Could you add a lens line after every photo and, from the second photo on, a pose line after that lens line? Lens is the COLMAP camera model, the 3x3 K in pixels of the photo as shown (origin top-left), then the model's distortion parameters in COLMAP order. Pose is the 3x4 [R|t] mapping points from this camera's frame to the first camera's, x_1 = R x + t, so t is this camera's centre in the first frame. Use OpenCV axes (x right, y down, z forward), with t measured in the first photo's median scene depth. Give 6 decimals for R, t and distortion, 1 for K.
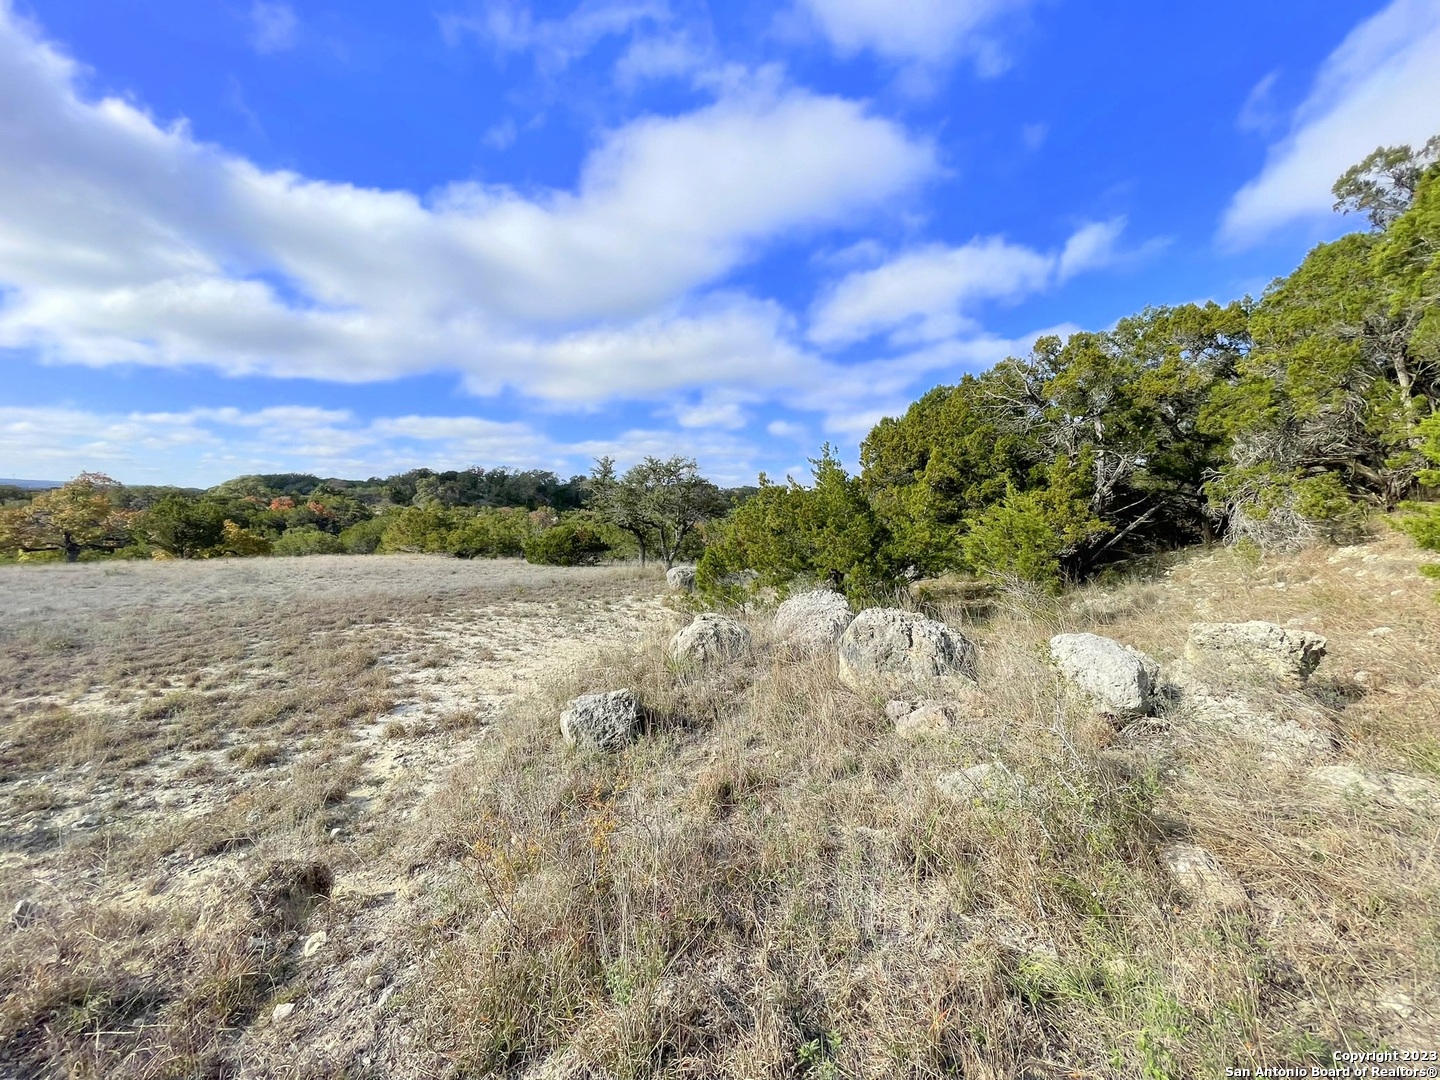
lens RADIAL K [[583.6, 0, 711.6], [0, 583.6, 545.1], [0, 0, 1]] dist [-0.012267, 0.002138]
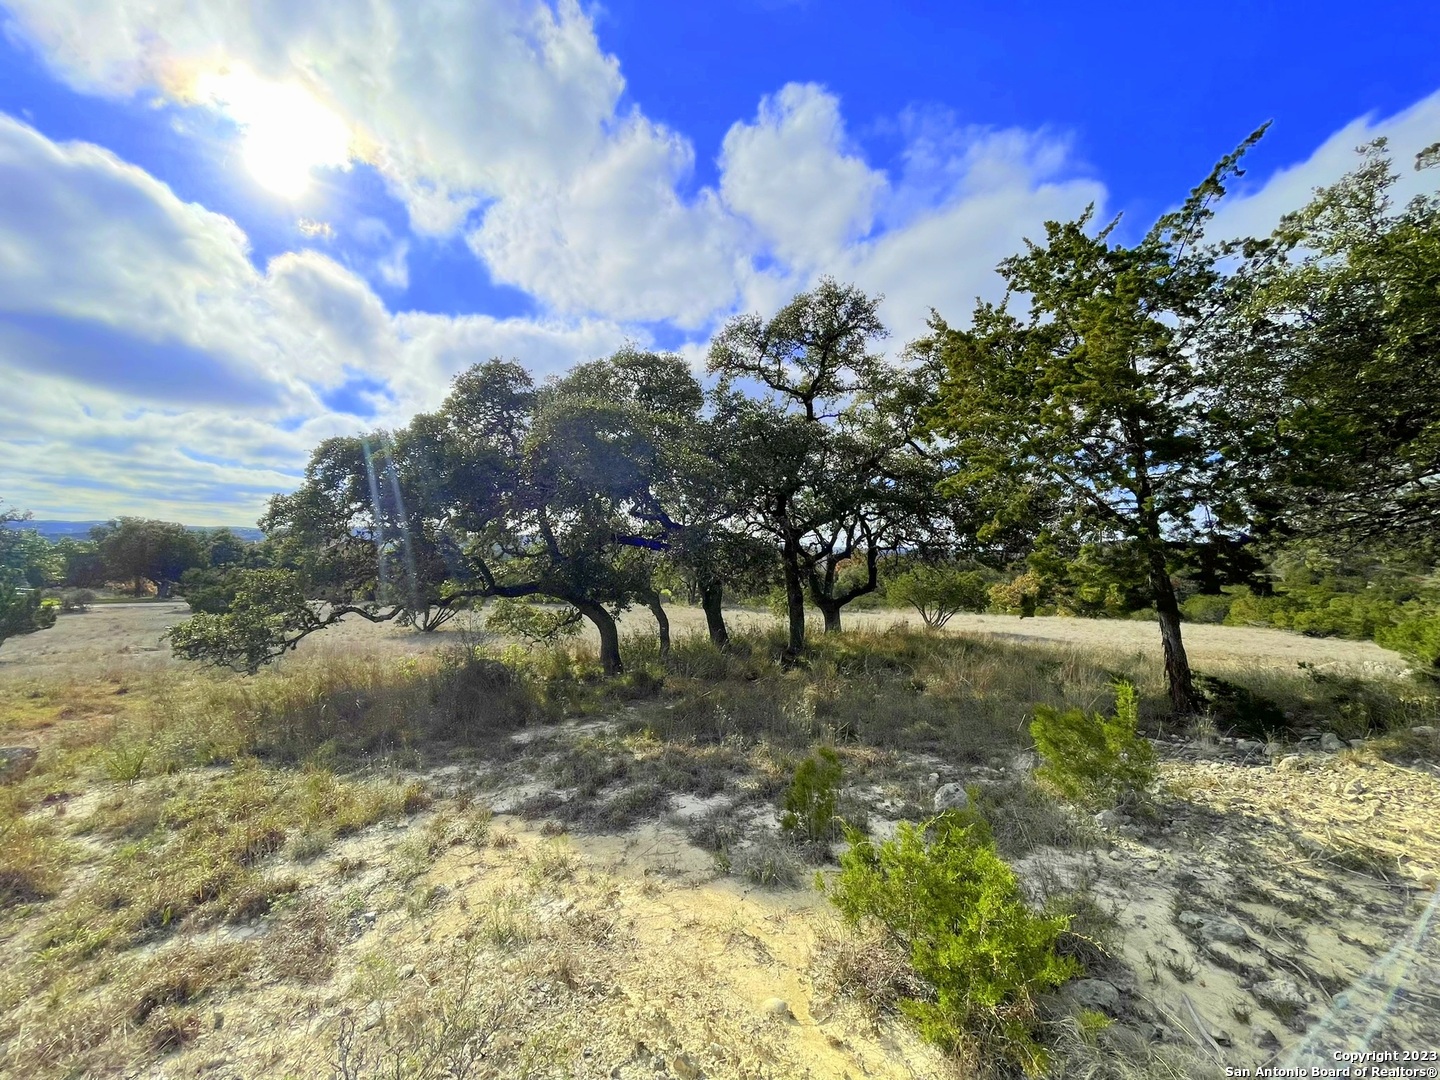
lens RADIAL K [[583.6, 0, 723.7], [0, 583.6, 537.4], [0, 0, 1]] dist [-0.012267, 0.002138]
pose [[0.327997, -0.048751, -0.943420, 0.136258], [-0.063398, 0.995280, -0.073472, -0.007688], [0.942549, 0.083910, 0.323358, -0.232520]]
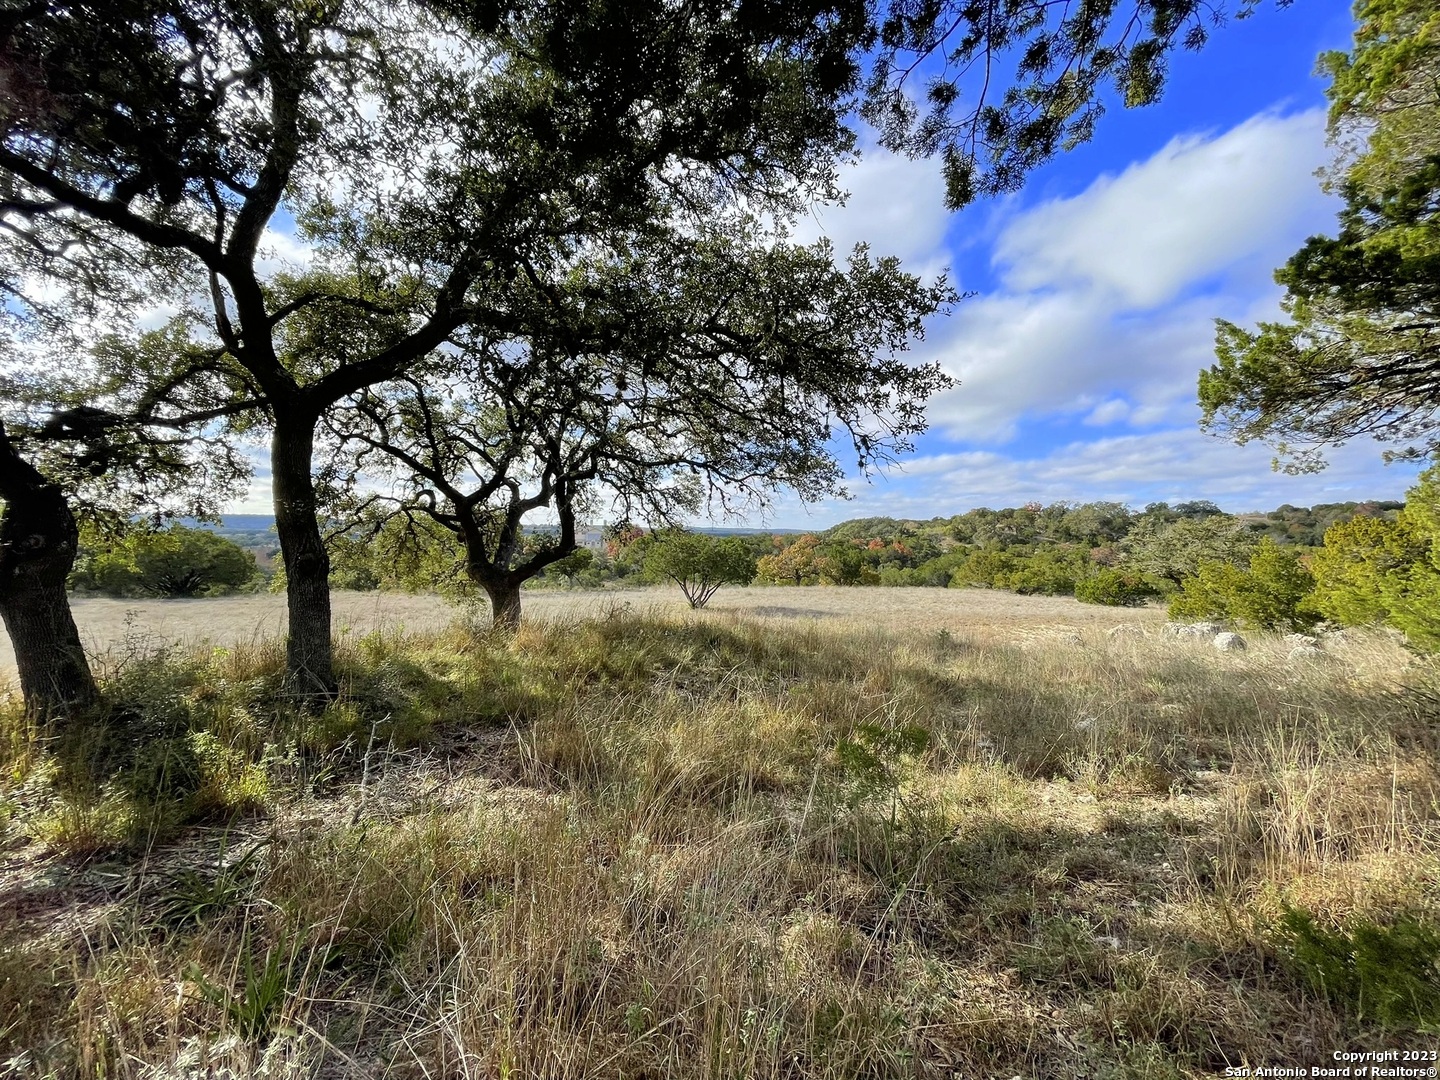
lens RADIAL K [[583.6, 0, 725.8], [0, 583.6, 544.1], [0, 0, 1]] dist [-0.012267, 0.002138]
pose [[0.644877, -0.012183, -0.764189, 0.062410], [-0.033762, 0.998443, -0.044409, -0.004701], [0.763540, 0.054438, 0.643461, -0.157173]]
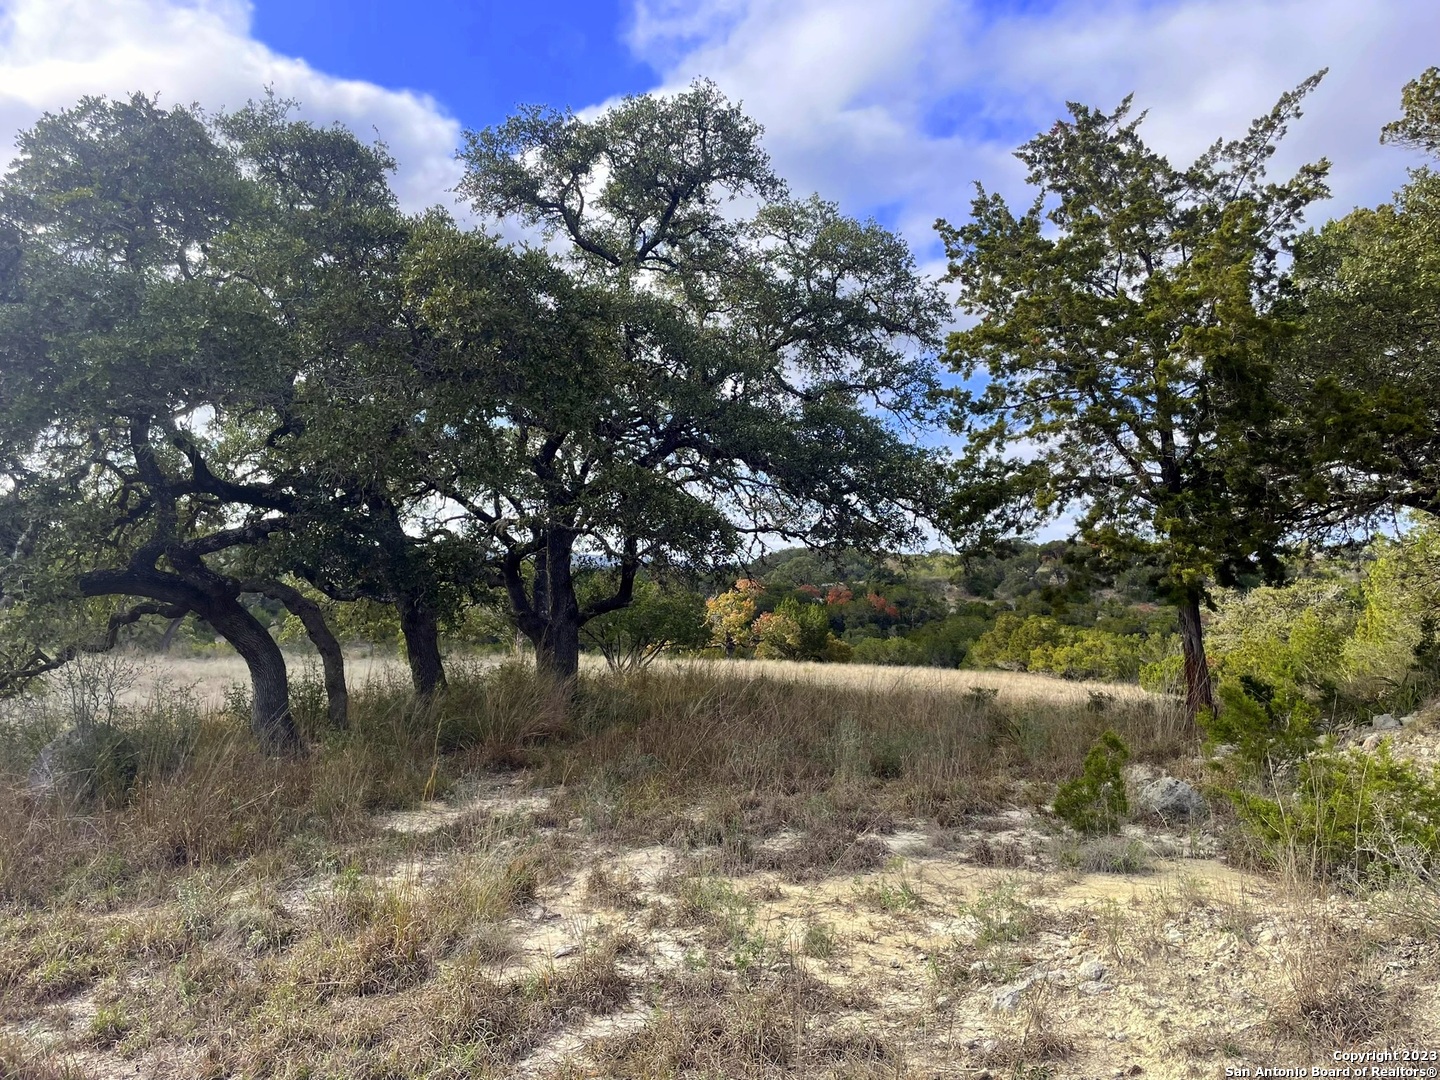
lens RADIAL K [[1096.2, 0, 713.6], [0, 1096.2, 547.4], [0, 0, 1]] dist [0.002854, -0.002714]
pose [[0.751499, -0.011104, -0.659641, 0.121727], [-0.061628, 0.994305, -0.086947, 0.000366], [0.656849, 0.105993, 0.746535, -0.283471]]
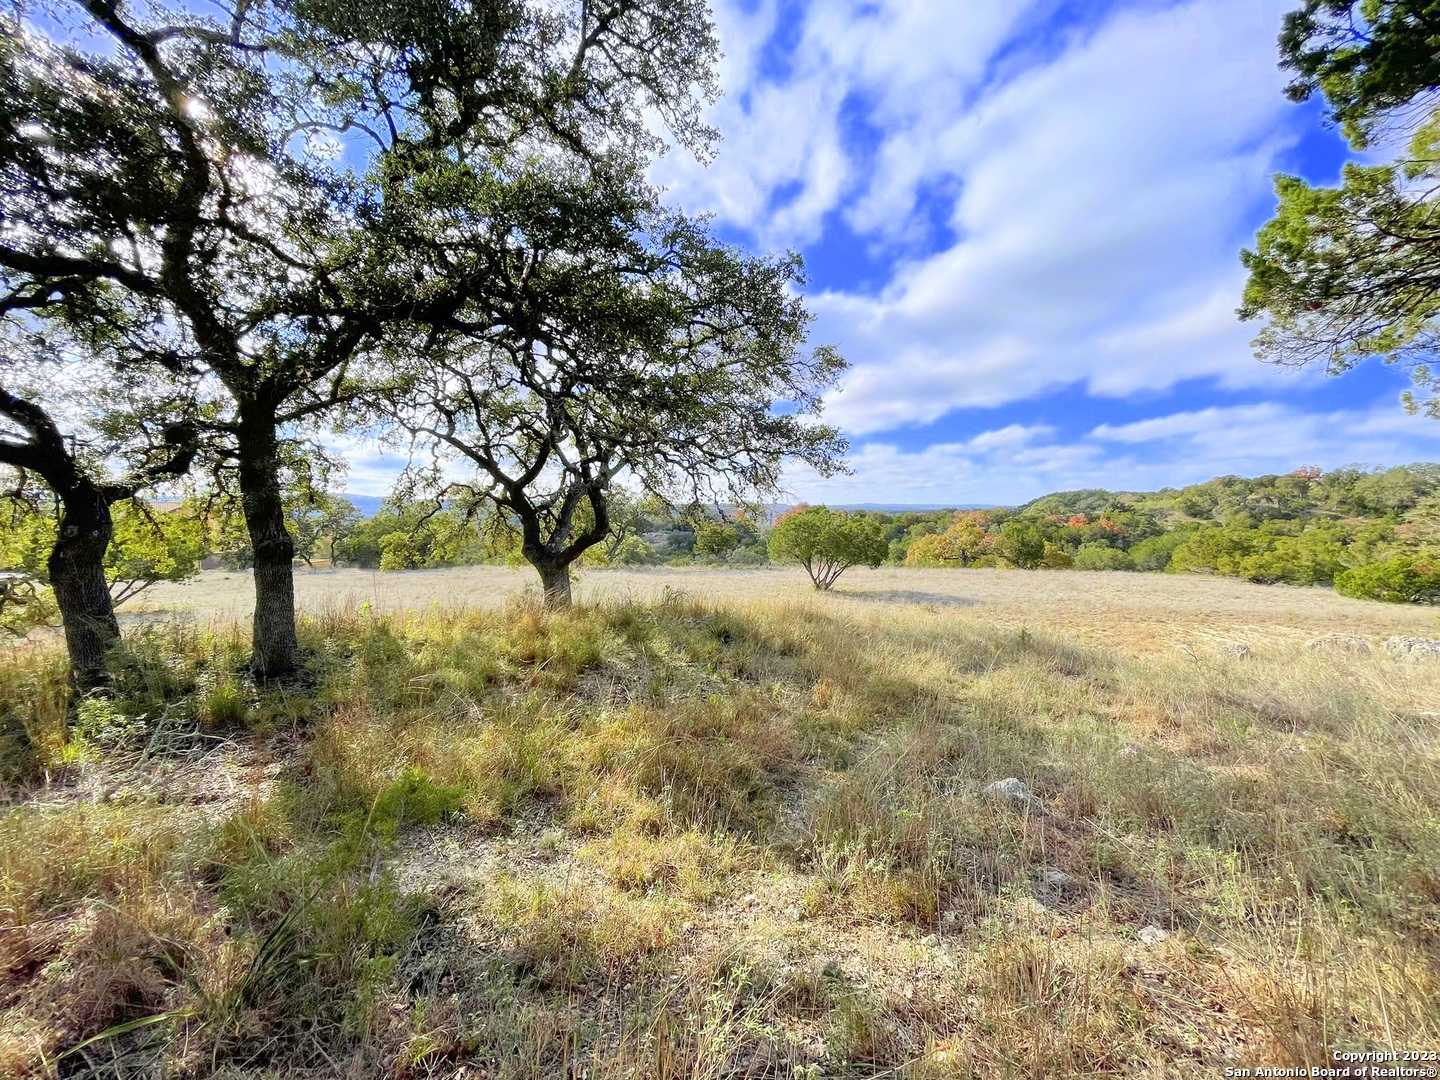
lens RADIAL K [[583.6, 0, 720.0], [0, 583.6, 527.9], [0, 0, 1]] dist [-0.012267, 0.002138]
pose [[0.378798, -0.006012, -0.925460, 0.072609], [-0.039811, 0.998947, -0.022784, -0.007426], [0.924623, 0.045474, 0.378160, -0.119963]]
